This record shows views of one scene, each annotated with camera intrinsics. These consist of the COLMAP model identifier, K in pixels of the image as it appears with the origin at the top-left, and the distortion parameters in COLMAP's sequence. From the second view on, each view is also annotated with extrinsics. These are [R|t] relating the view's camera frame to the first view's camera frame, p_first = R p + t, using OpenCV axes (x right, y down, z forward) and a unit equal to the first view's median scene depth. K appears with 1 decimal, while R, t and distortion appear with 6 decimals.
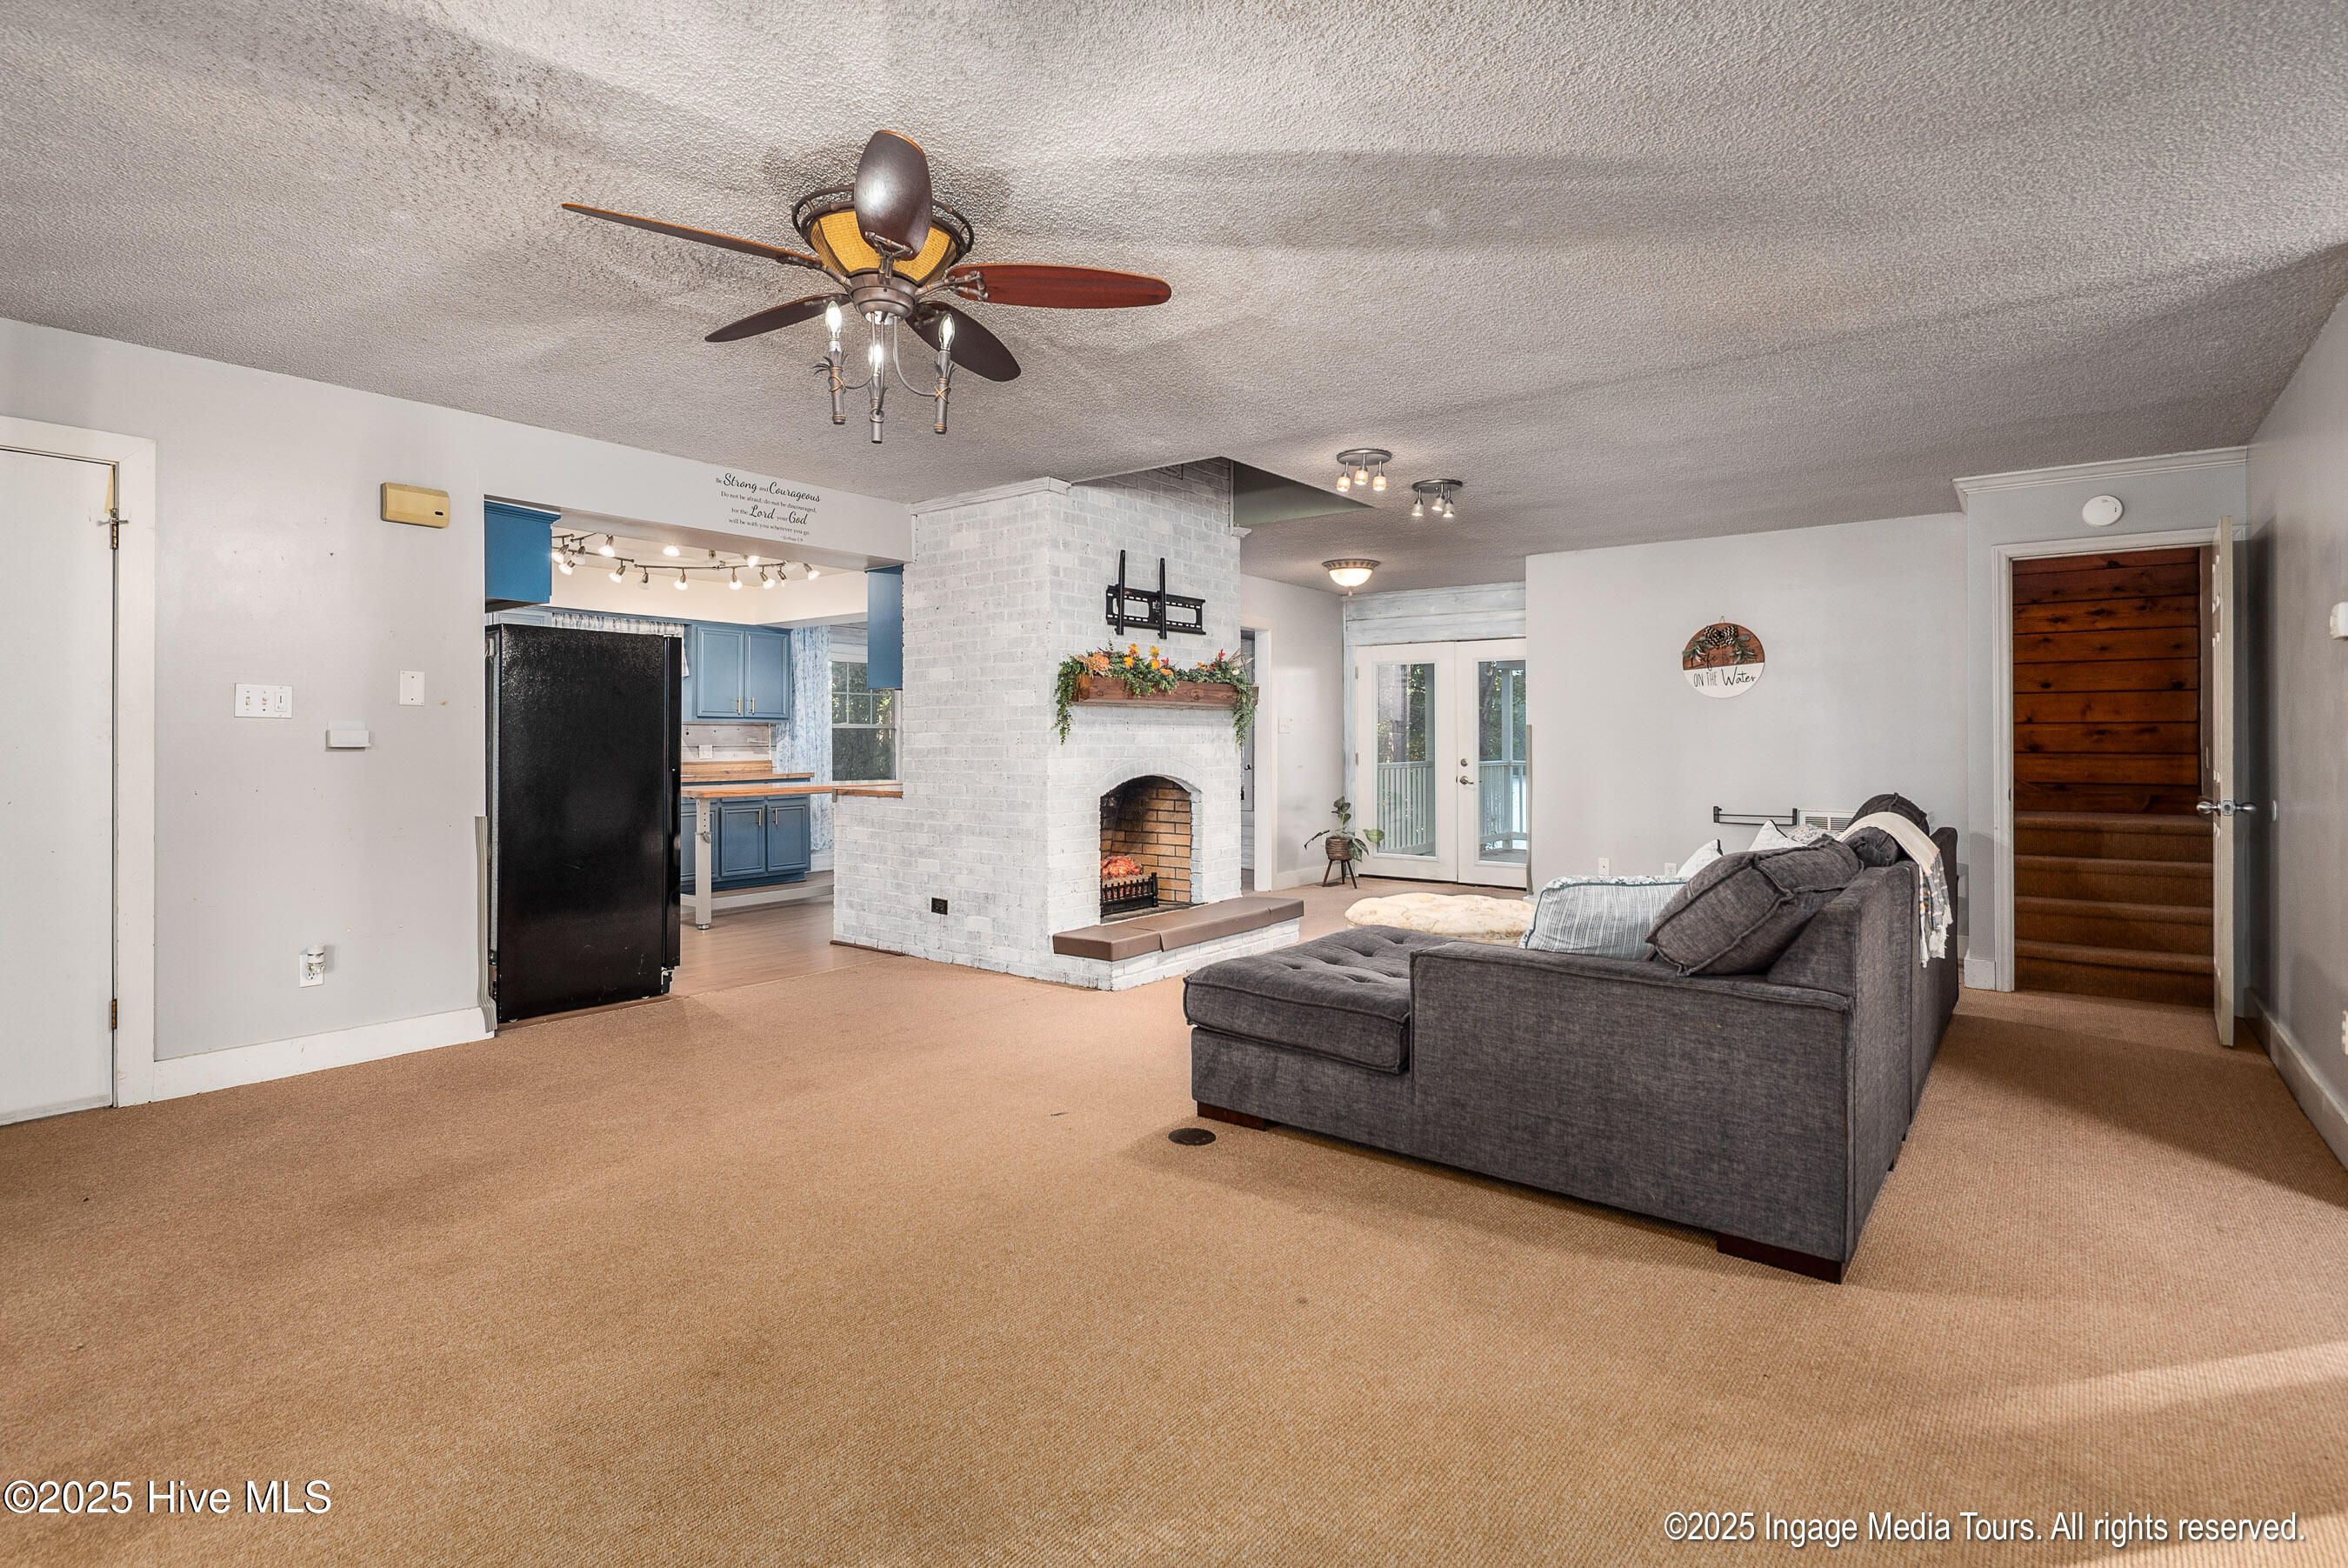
lens RADIAL K [[1151.8, 0, 1159.1], [0, 1151.8, 745.8], [0, 0, 1]] dist [-0.003720, -0.000658]
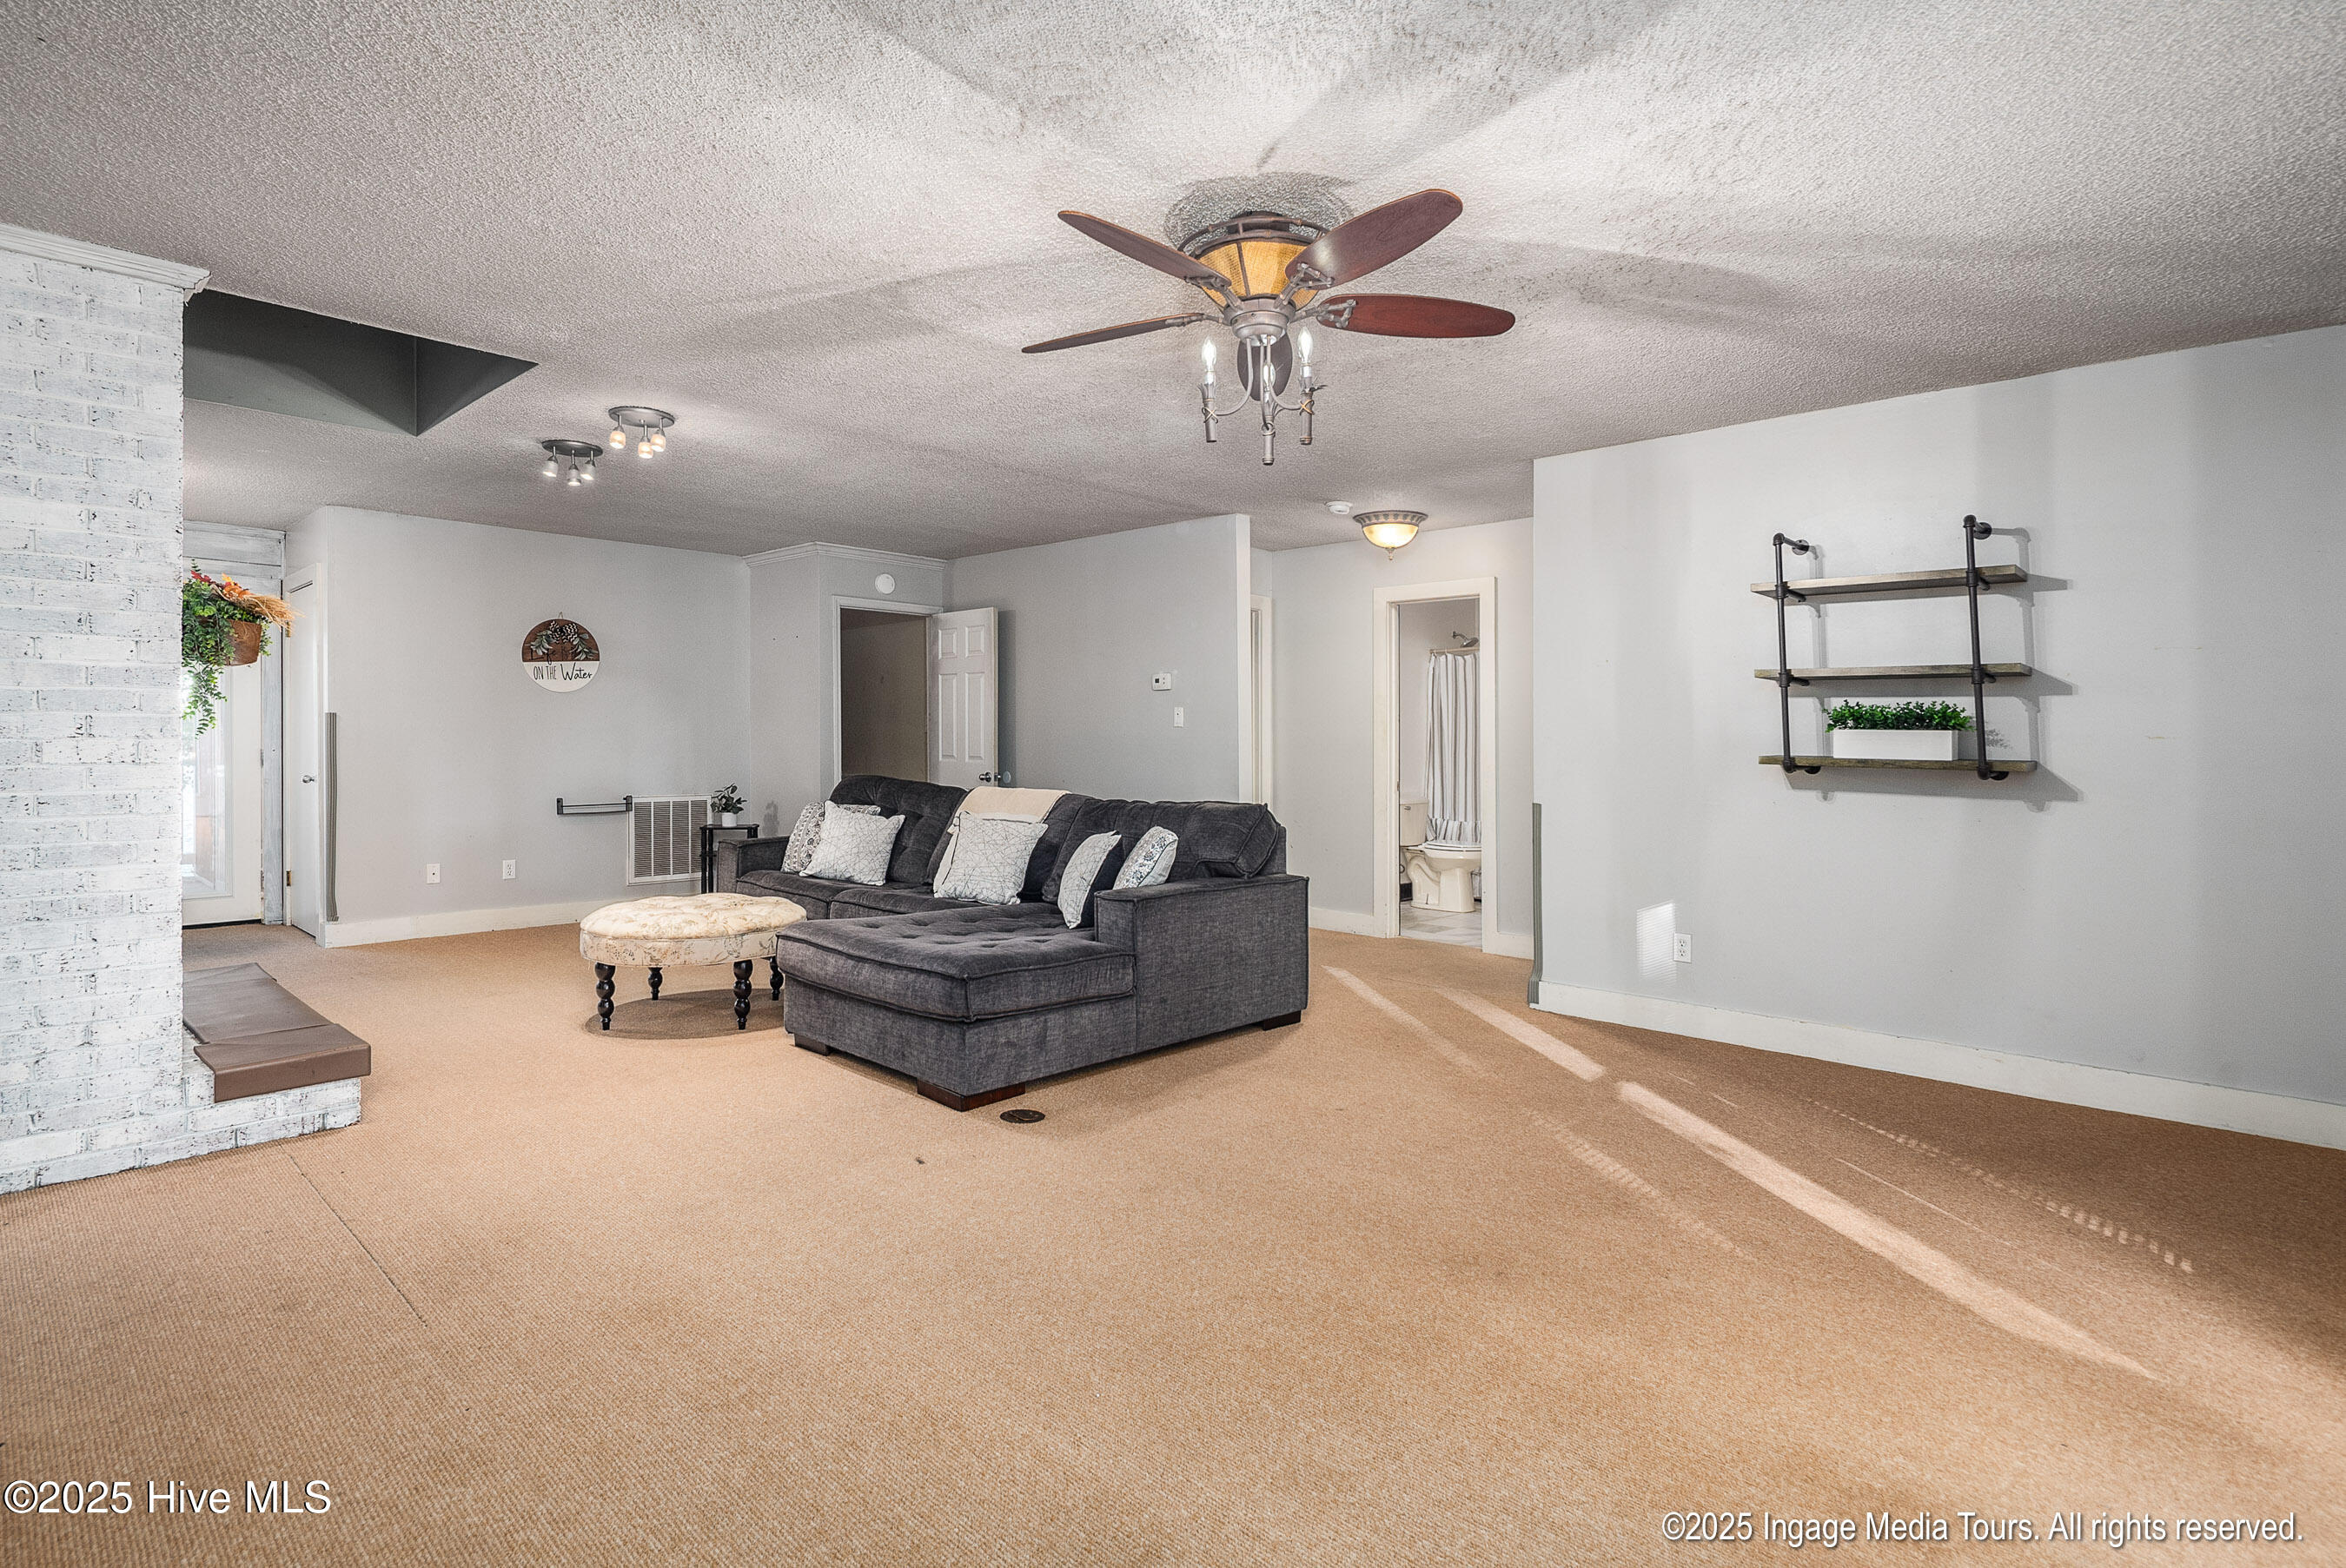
lens RADIAL K [[1150.7, 0, 1176.6], [0, 1150.7, 765.8], [0, 0, 1]] dist [-0.003720, -0.000658]
pose [[0.094650, -0.022854, 0.995248, -0.670955], [-0.002350, 0.999729, 0.023180, -0.002223], [-0.995508, -0.004533, 0.094571, 0.516695]]
